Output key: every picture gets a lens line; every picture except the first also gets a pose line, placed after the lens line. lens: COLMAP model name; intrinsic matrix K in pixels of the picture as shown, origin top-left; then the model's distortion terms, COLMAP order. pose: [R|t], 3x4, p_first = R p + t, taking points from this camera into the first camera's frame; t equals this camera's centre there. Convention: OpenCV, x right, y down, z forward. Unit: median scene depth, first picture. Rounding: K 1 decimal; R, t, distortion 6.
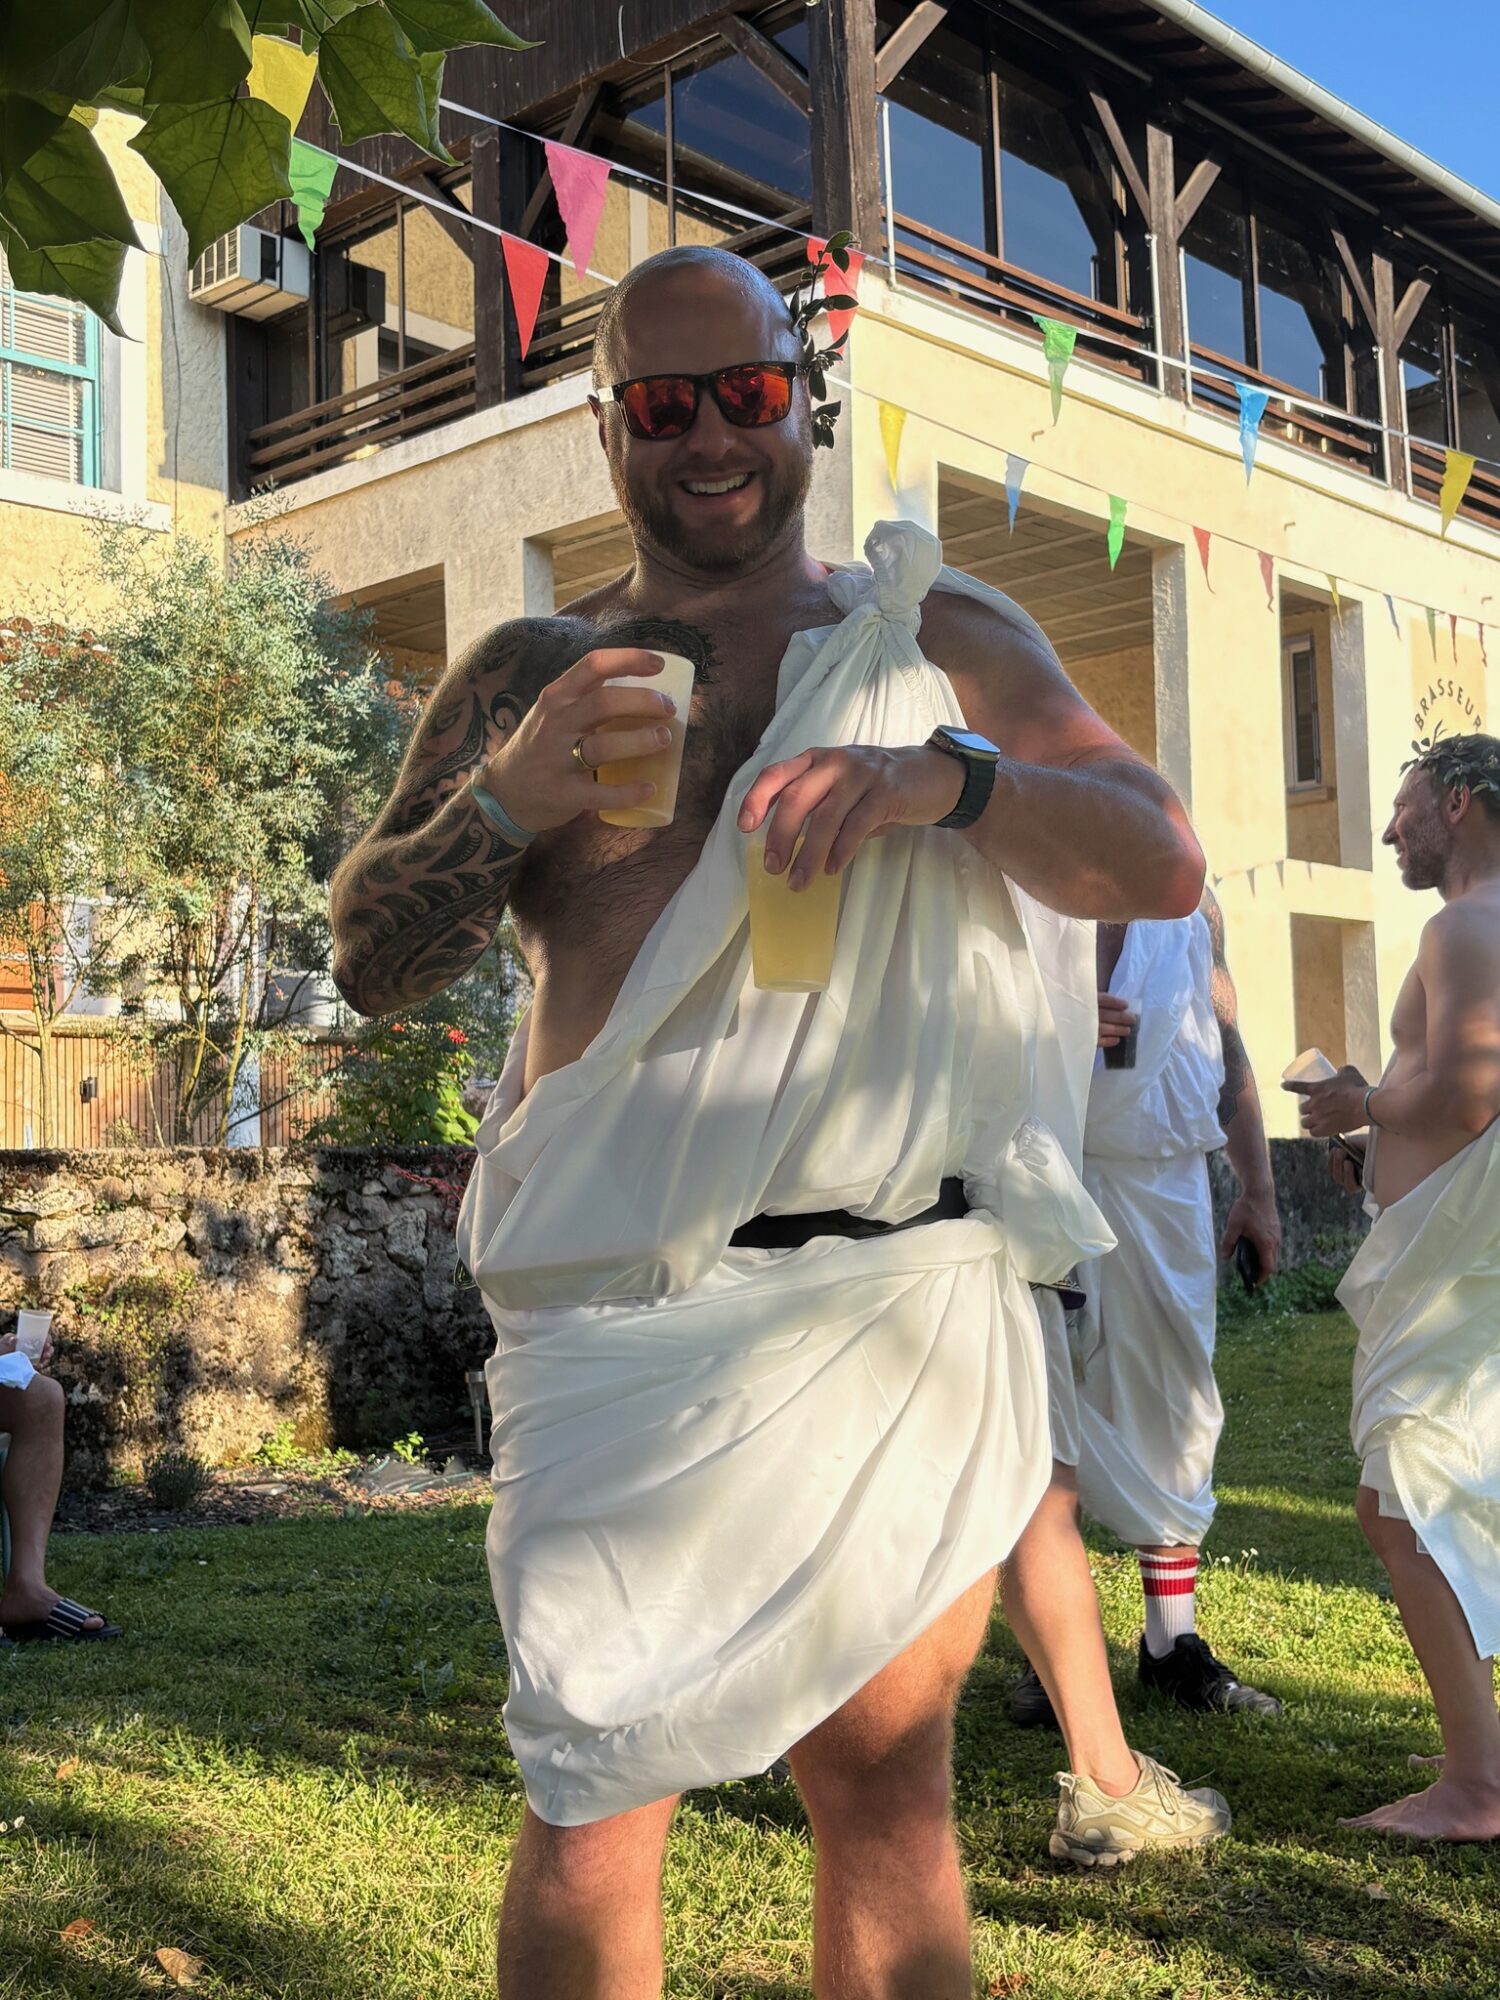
lens RADIAL K [[2336.1, 0, 750.9], [0, 2336.1, 1000.2], [0, 0, 1]] dist [0.001565, 0.000000]
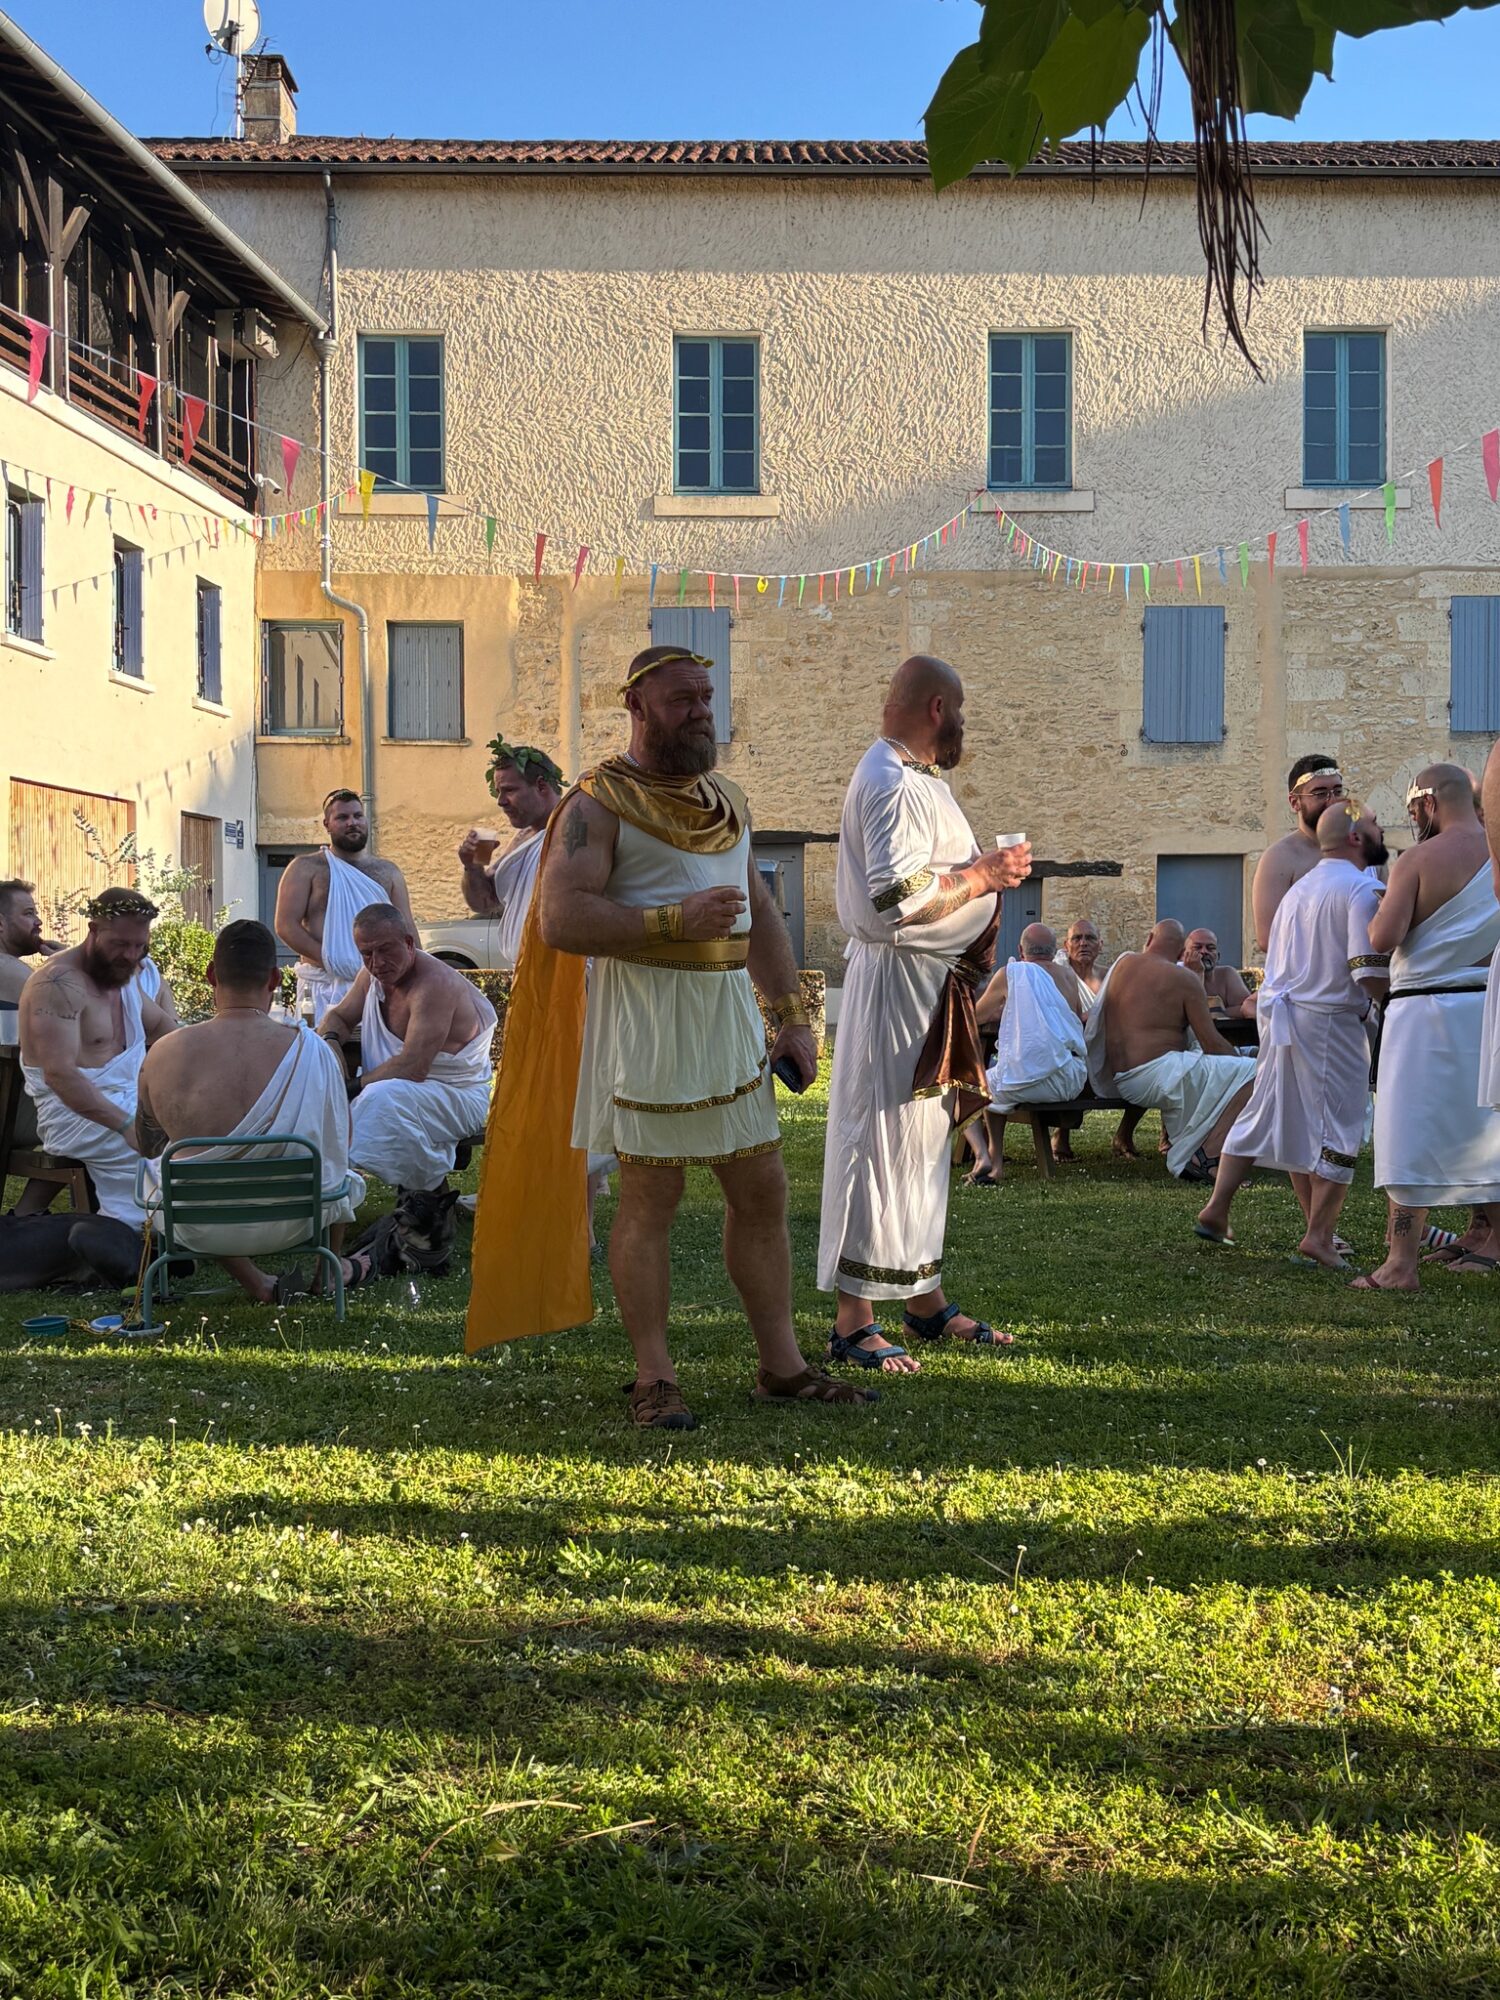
lens RADIAL K [[2336.1, 0, 749.5], [0, 2336.1, 997.6], [0, 0, 1]] dist [0.001565, 0.000000]
pose [[0.808983, 0.018974, 0.587526, -0.203686], [-0.059452, 0.996995, 0.049665, -0.008023], [-0.584818, -0.075107, 0.807680, -0.229658]]
